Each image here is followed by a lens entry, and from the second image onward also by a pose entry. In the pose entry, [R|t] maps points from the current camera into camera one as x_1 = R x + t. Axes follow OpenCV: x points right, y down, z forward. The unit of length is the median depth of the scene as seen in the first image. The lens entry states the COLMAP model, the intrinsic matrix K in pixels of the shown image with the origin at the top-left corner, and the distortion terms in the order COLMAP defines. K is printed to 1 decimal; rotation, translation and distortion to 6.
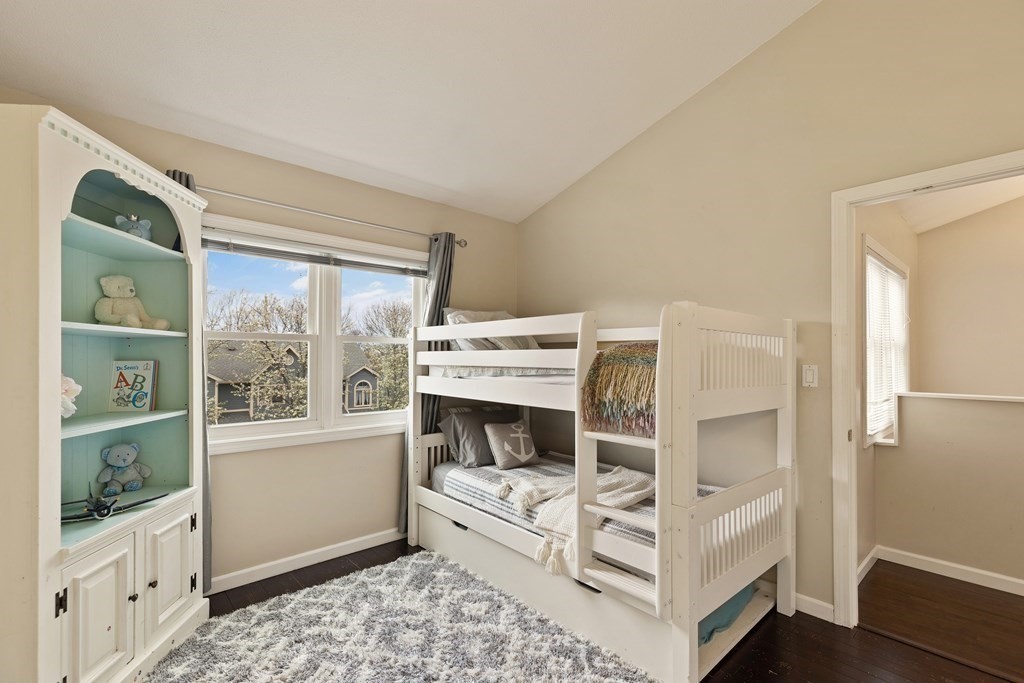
lens RADIAL K [[465.3, 0, 511.2], [0, 465.3, 349.9], [0, 0, 1]] dist [0.007798, -0.001555]
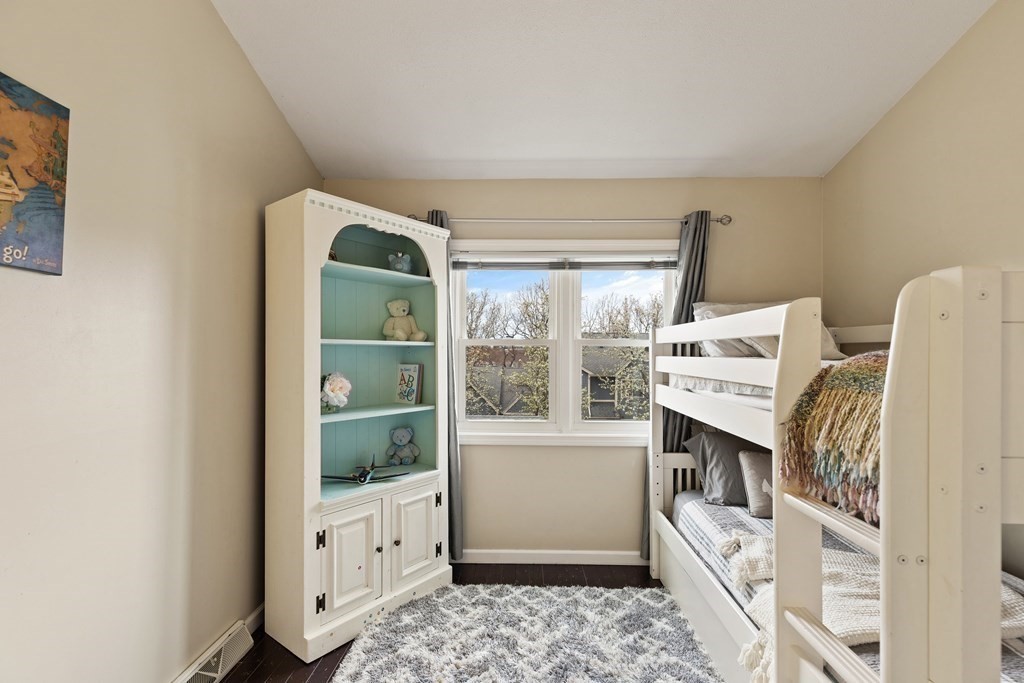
lens RADIAL K [[465.3, 0, 511.0], [0, 465.3, 346.6], [0, 0, 1]] dist [0.007798, -0.001555]
pose [[0.725058, -0.008003, -0.688642, 0.268522], [0.009380, 0.999954, -0.001745, -0.019956], [0.688624, -0.005194, 0.725100, 0.243911]]
